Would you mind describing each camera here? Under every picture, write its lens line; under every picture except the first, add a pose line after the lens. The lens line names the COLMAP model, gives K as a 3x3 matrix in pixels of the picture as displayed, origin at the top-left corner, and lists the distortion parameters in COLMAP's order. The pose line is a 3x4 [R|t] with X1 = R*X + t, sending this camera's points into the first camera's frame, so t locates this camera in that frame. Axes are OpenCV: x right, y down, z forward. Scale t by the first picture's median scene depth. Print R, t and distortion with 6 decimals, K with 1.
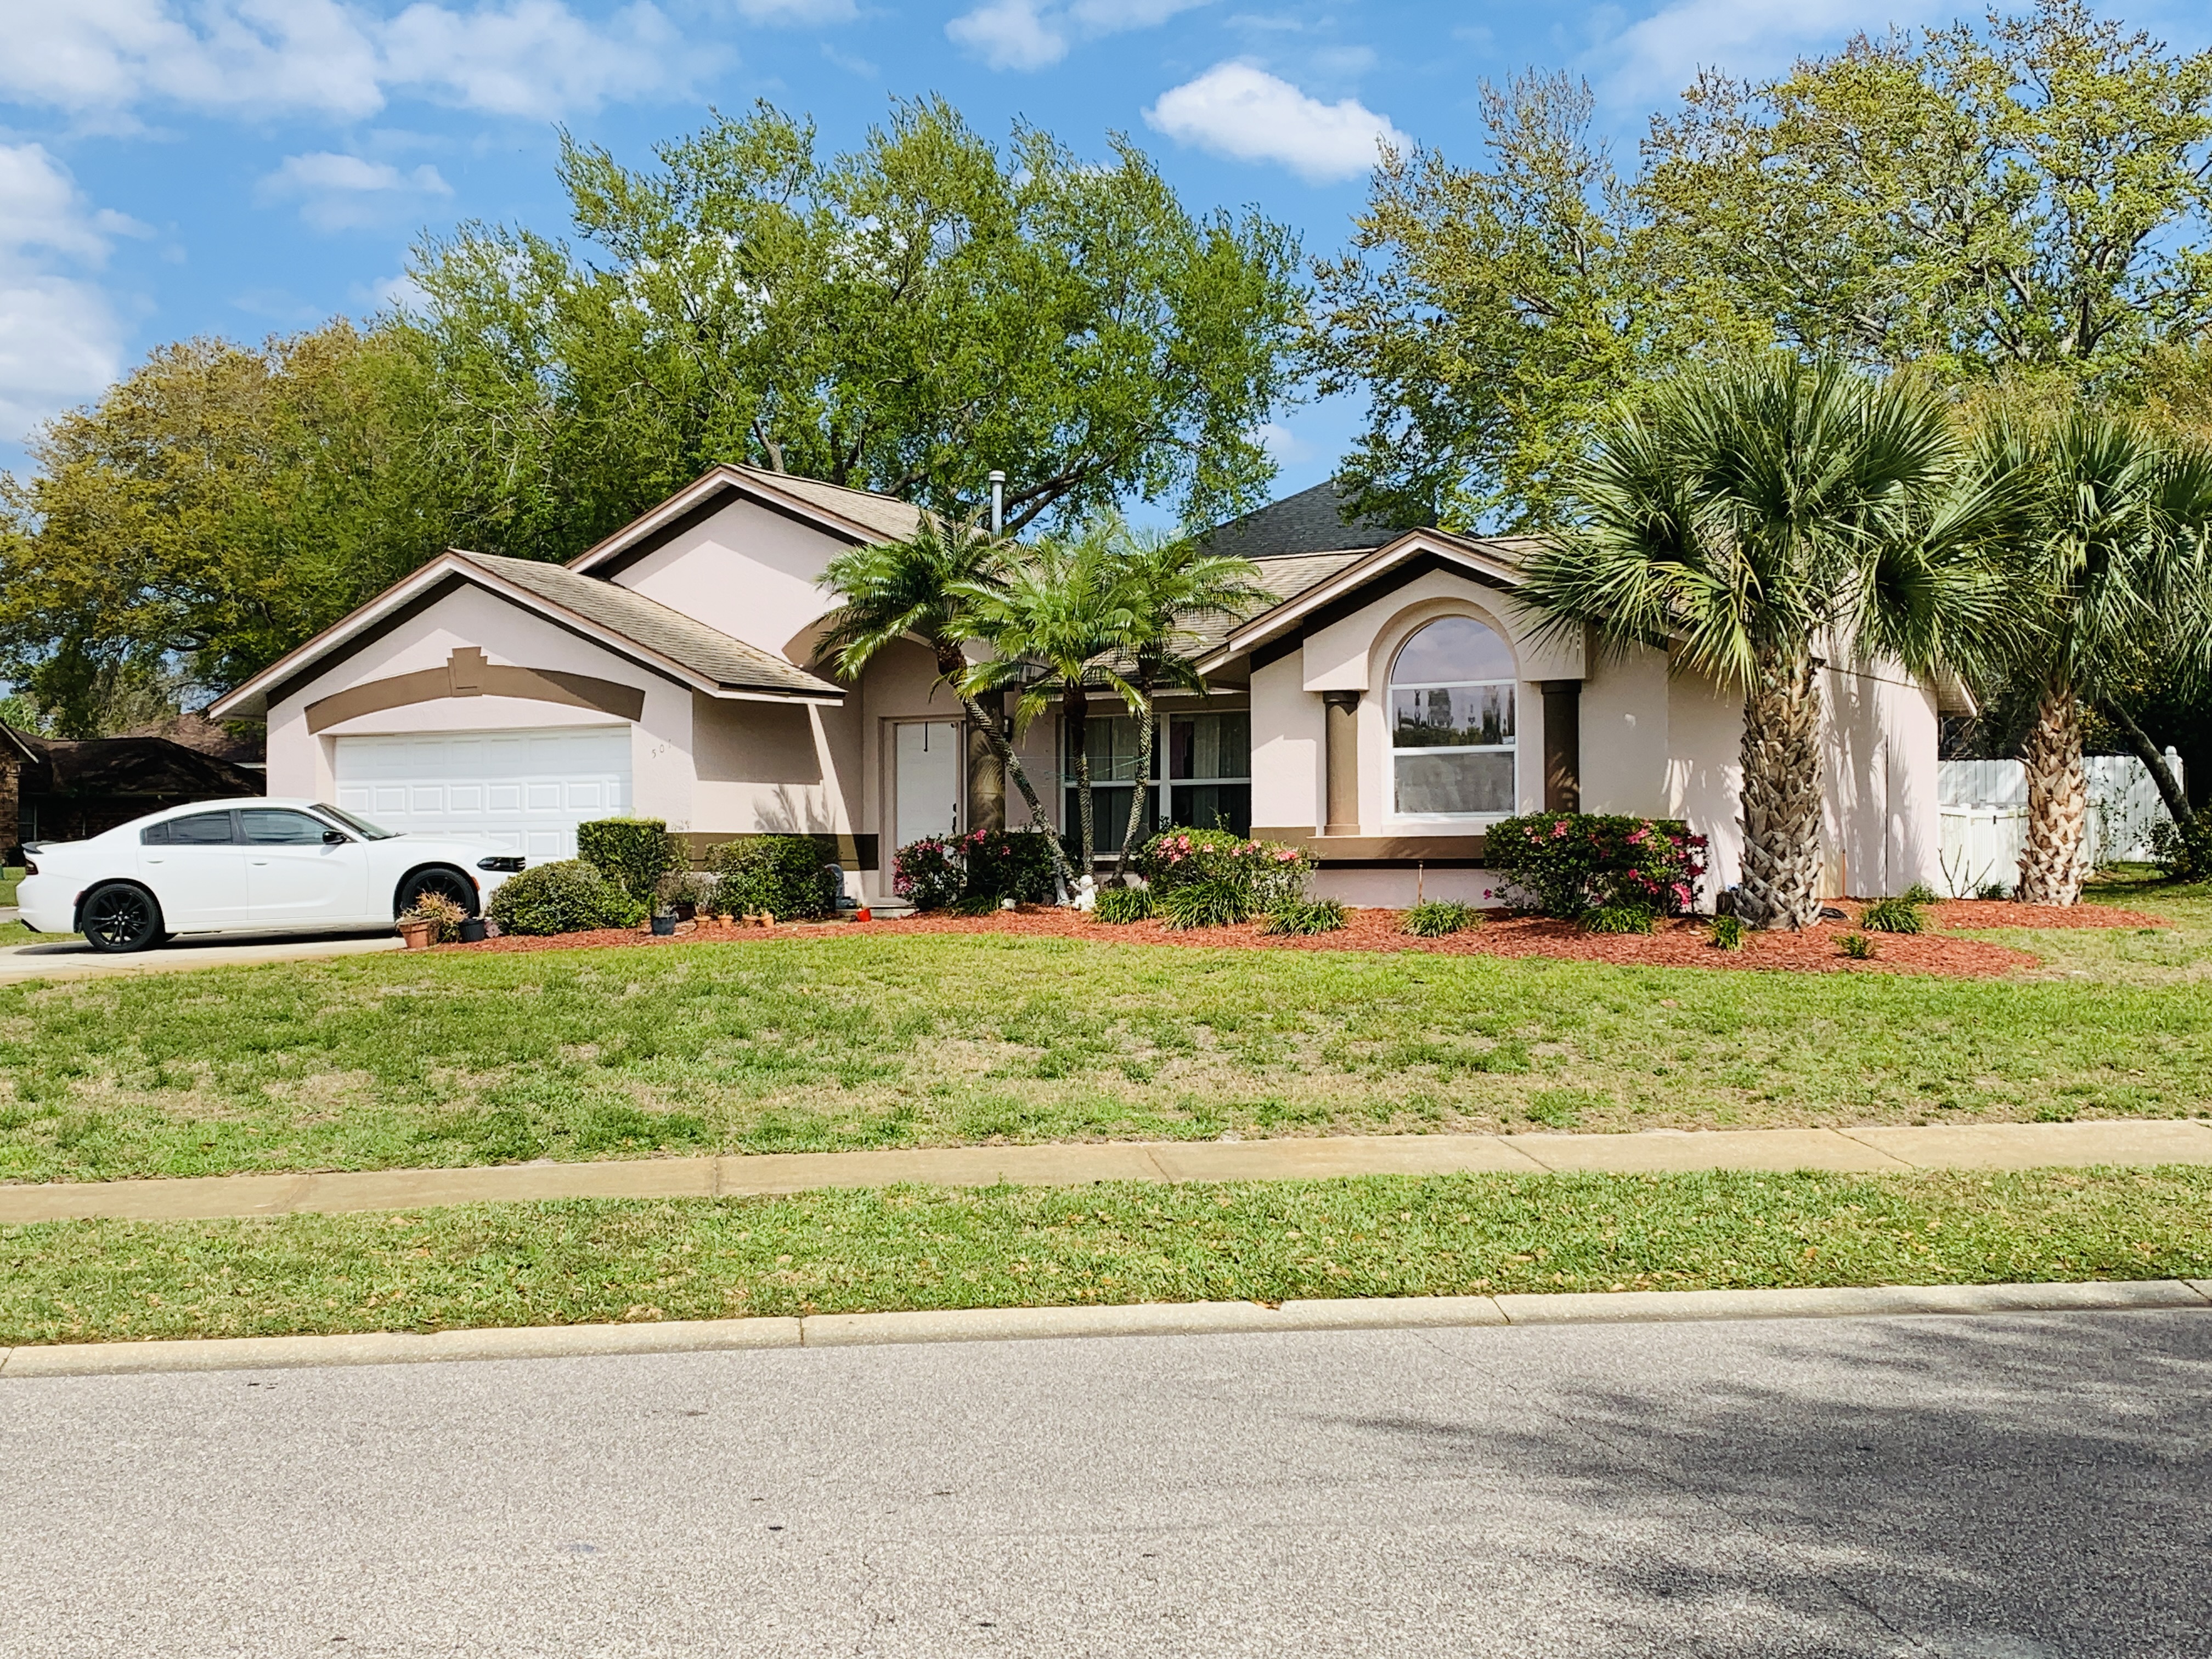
lens RADIAL K [[2577.6, 0, 1106.0], [0, 2577.6, 829.5], [0, 0, 1]] dist [-0.008968, 0.048133]
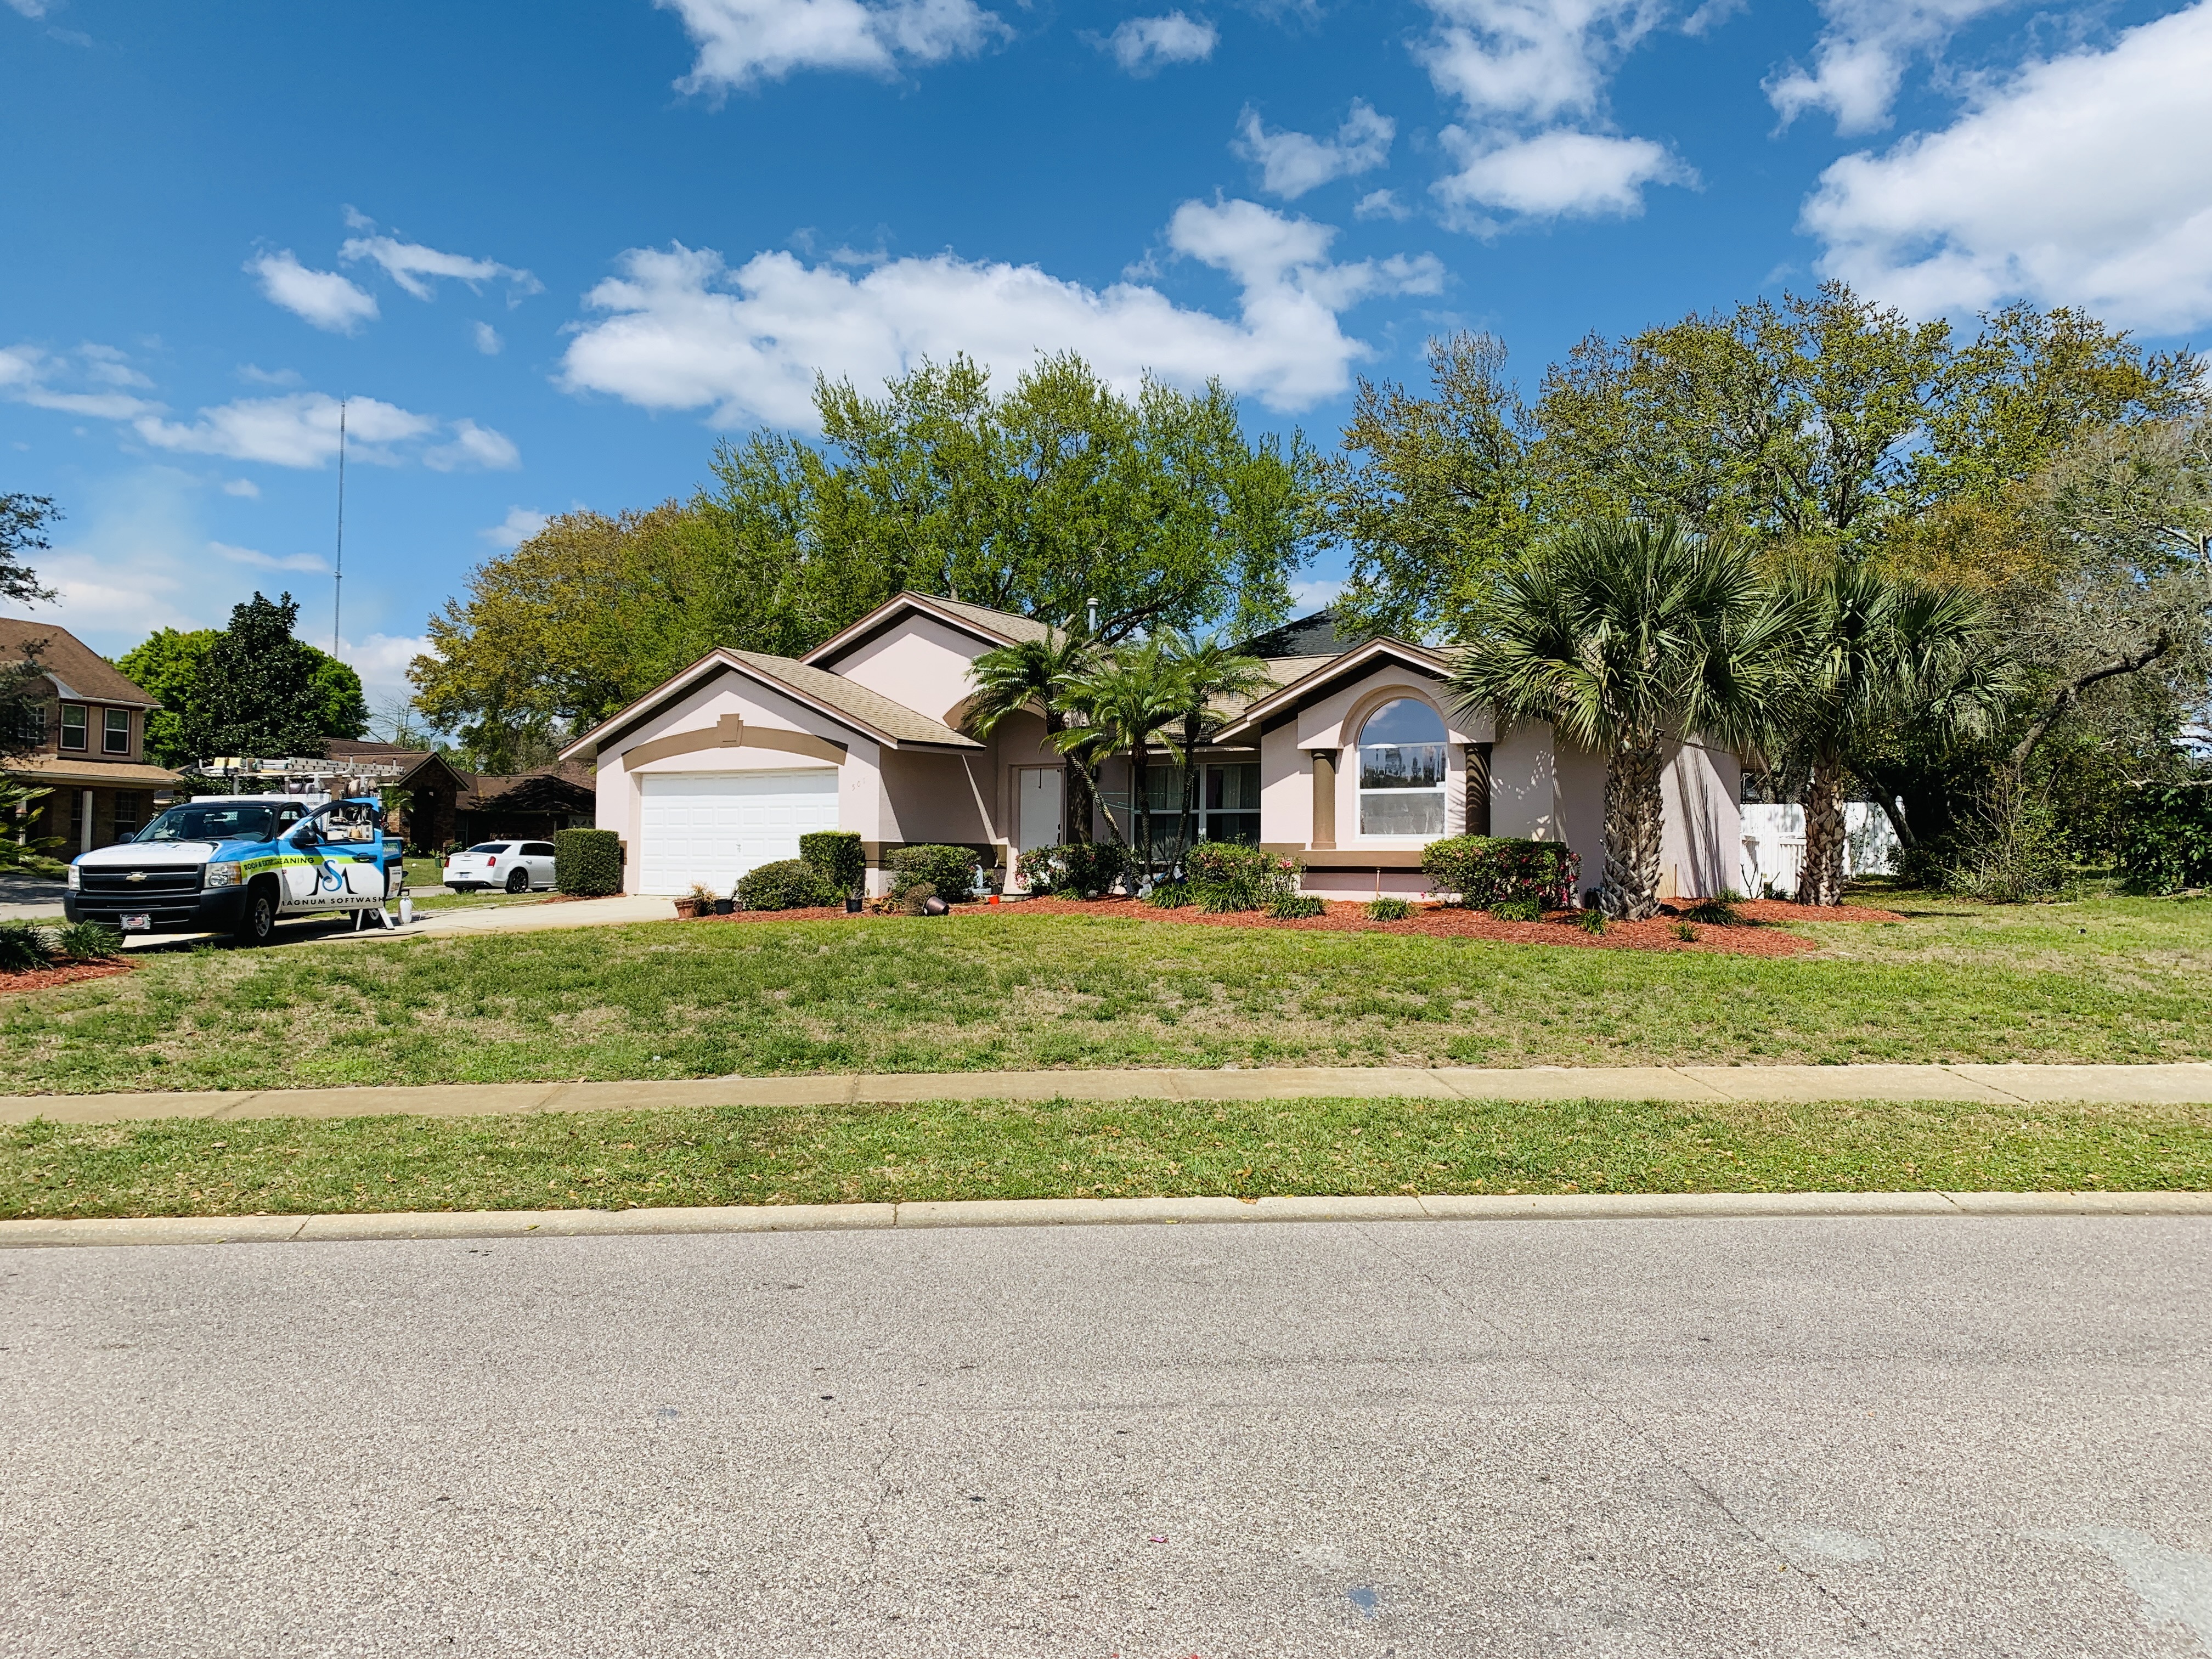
lens RADIAL K [[1597.9, 0, 1146.2], [0, 1597.9, 825.9], [0, 0, 1]] dist [0.000499, -0.004131]
pose [[0.999334, 0.012971, -0.034109, 0.027412], [-0.013351, 0.999851, -0.010946, 0.000396], [0.033962, 0.011394, 0.999358, 0.127644]]
